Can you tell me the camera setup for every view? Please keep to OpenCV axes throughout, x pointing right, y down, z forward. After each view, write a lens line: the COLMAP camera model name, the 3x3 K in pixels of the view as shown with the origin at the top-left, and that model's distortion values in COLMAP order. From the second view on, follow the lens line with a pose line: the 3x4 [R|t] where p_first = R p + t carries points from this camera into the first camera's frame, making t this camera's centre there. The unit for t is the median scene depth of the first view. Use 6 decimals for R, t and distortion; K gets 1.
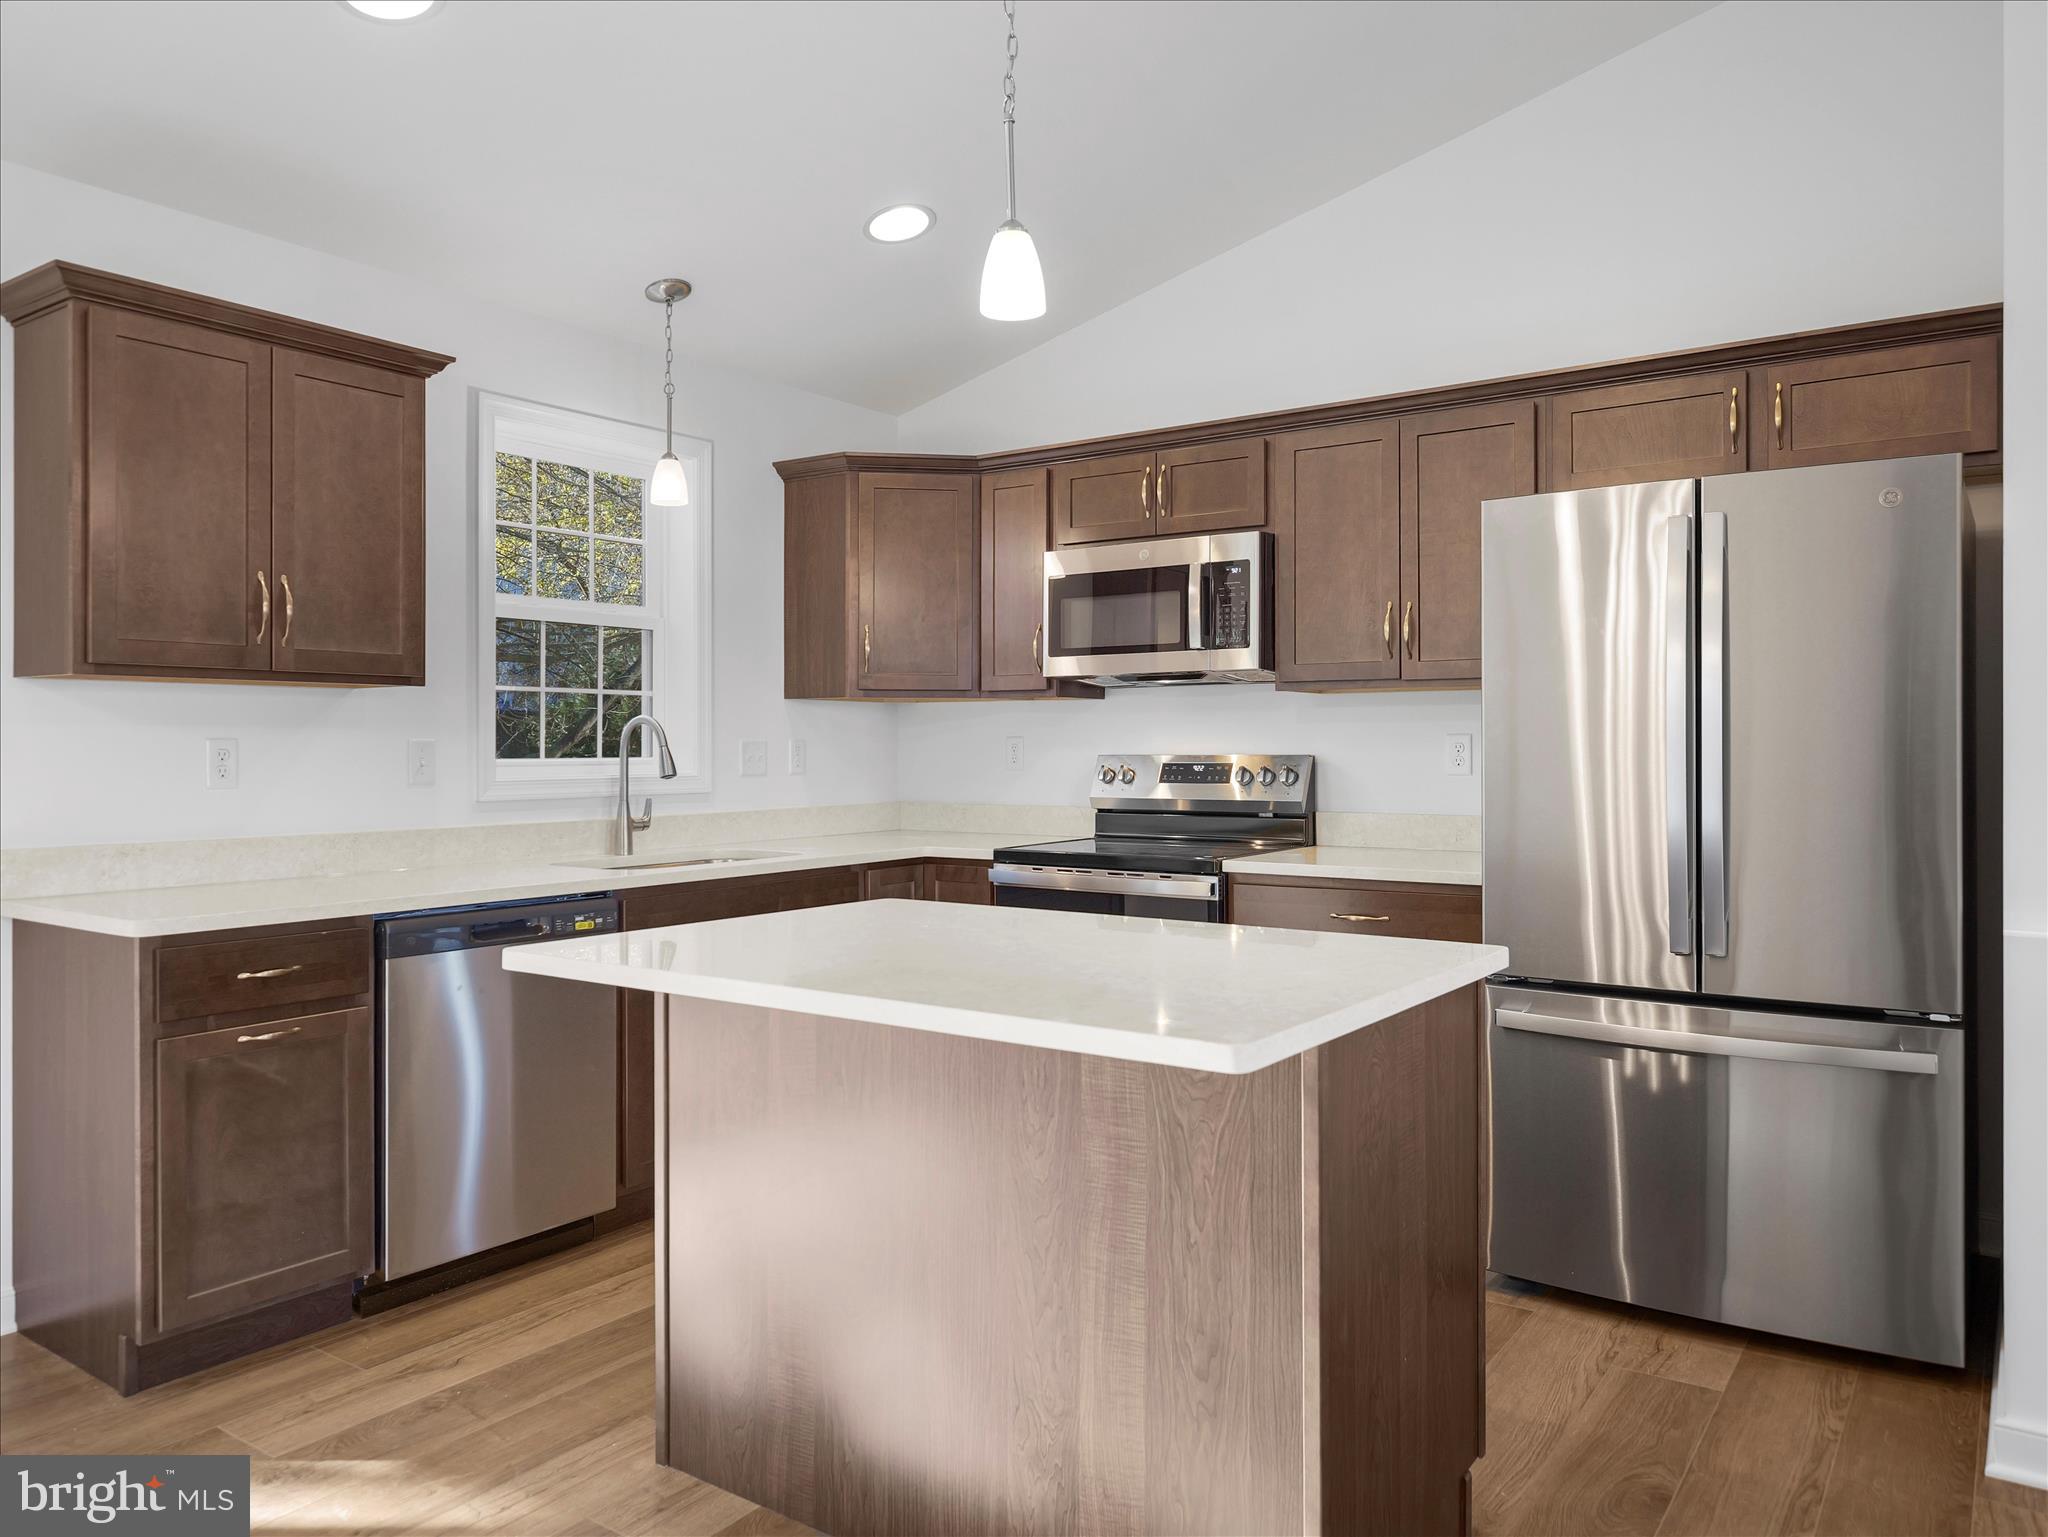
lens RADIAL K [[1406.5, 0, 1024.0], [0, 1406.5, 768.5], [0, 0, 1]] dist [-0.006096, -0.002746]
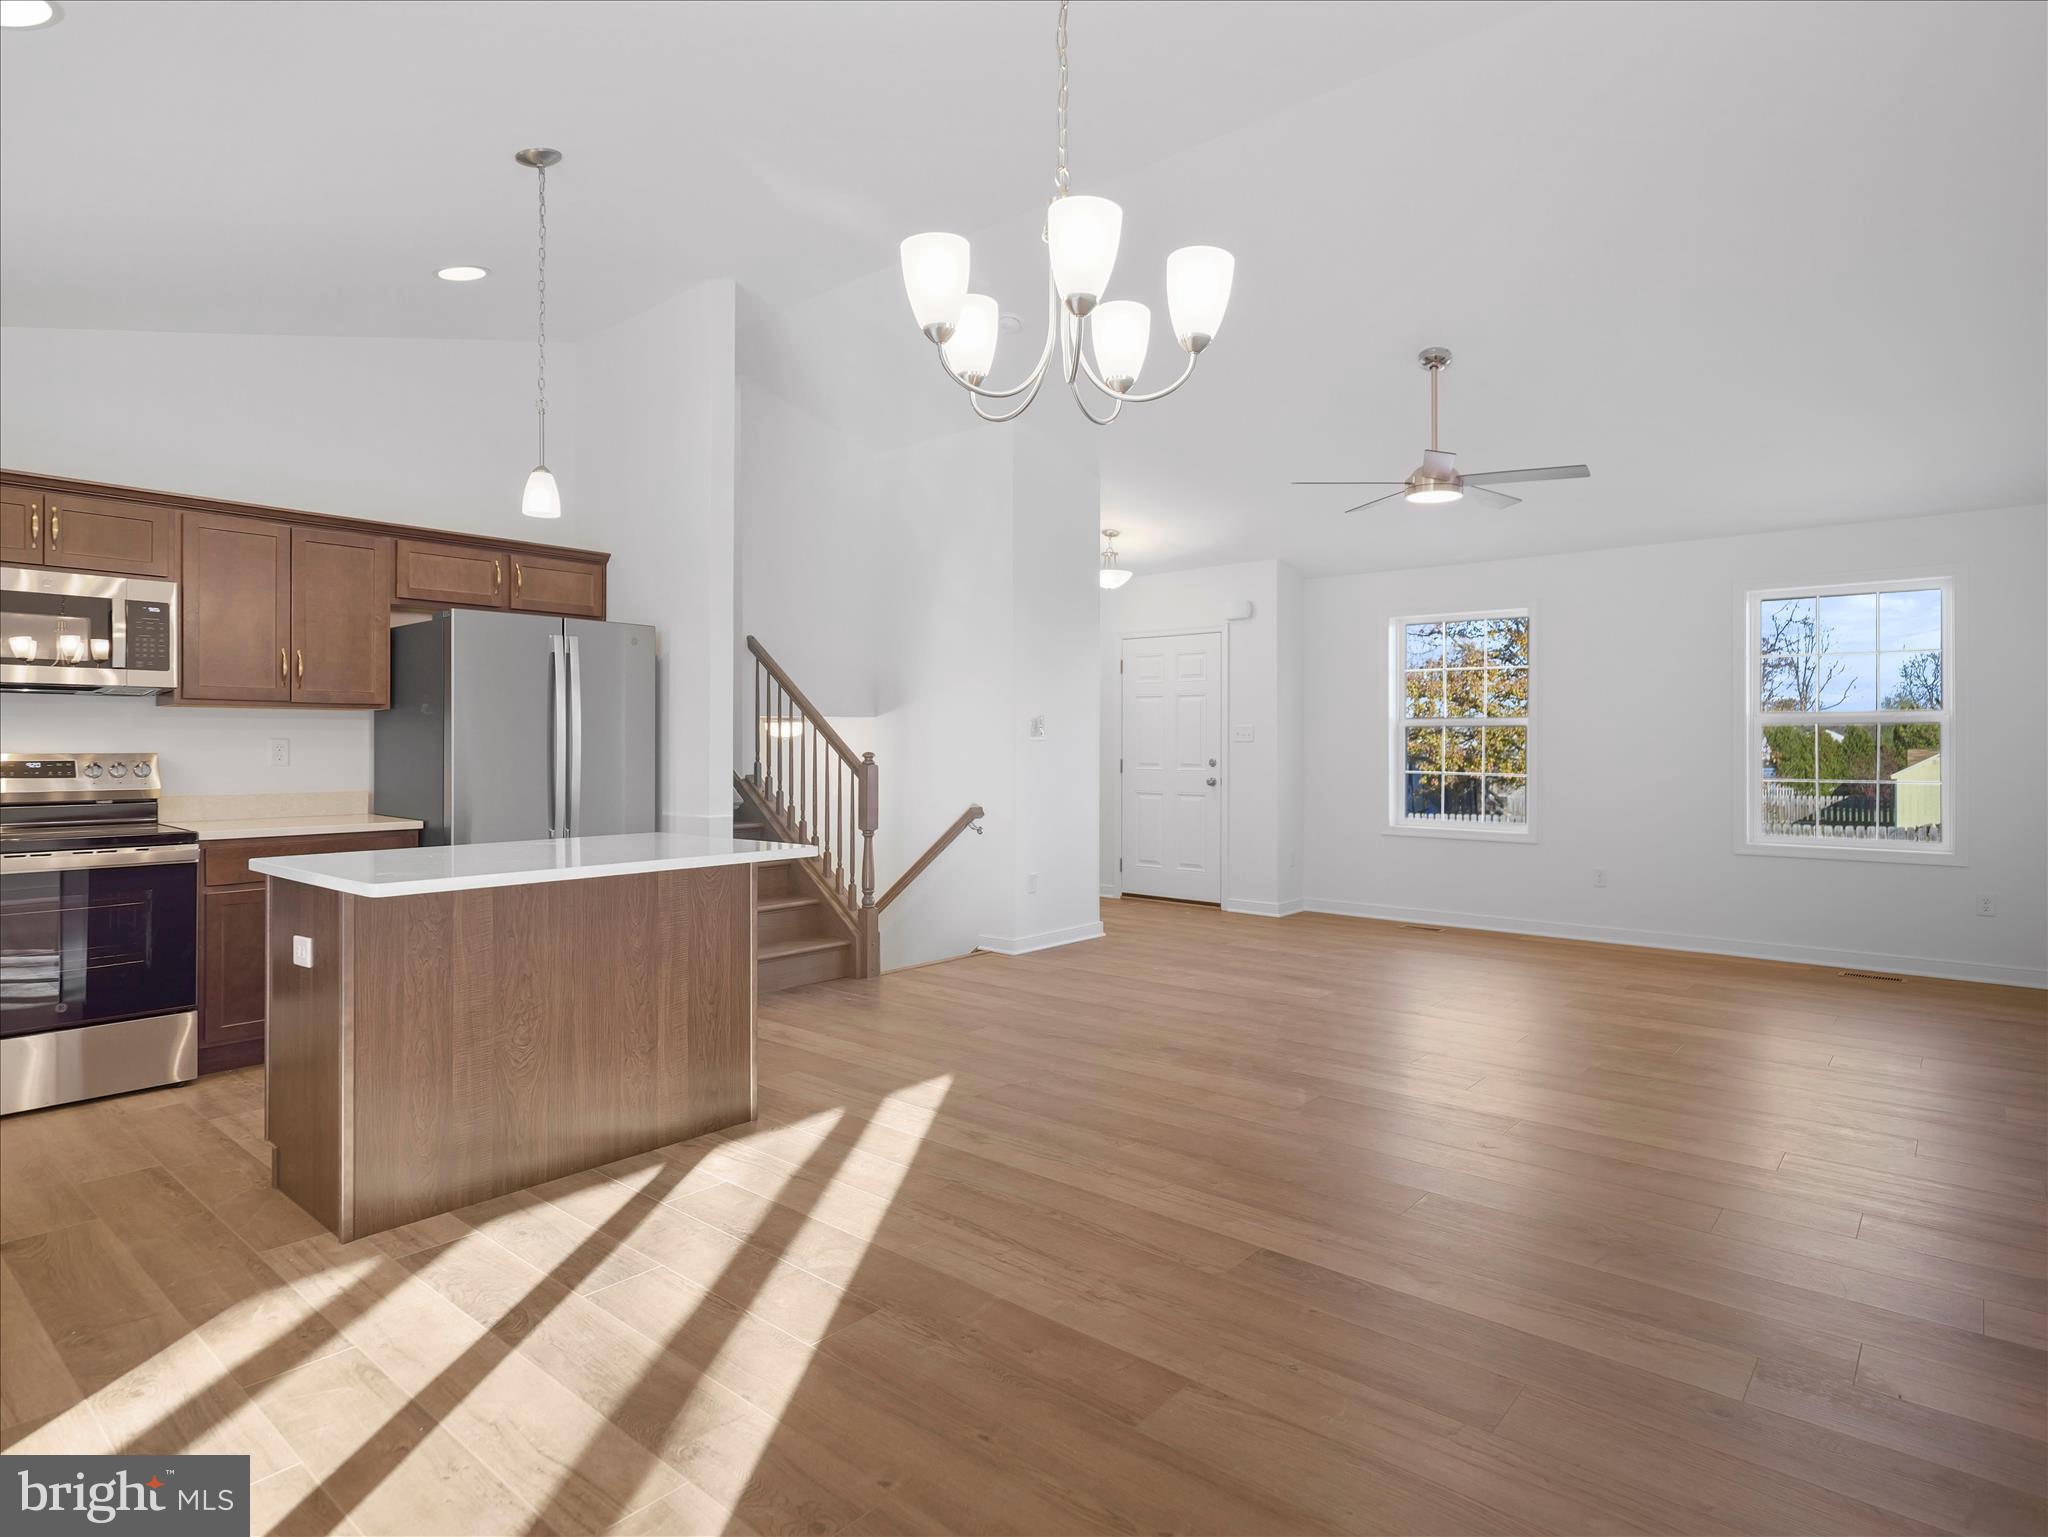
lens RADIAL K [[1181.5, 0, 1026.0], [0, 1181.5, 757.3], [0, 0, 1]] dist [-0.003229, 0.000992]
pose [[0.093067, -0.007068, 0.995635, -0.895629], [0.011082, 0.999920, 0.006063, -0.004098], [-0.995598, 0.010469, 0.093138, 0.115320]]
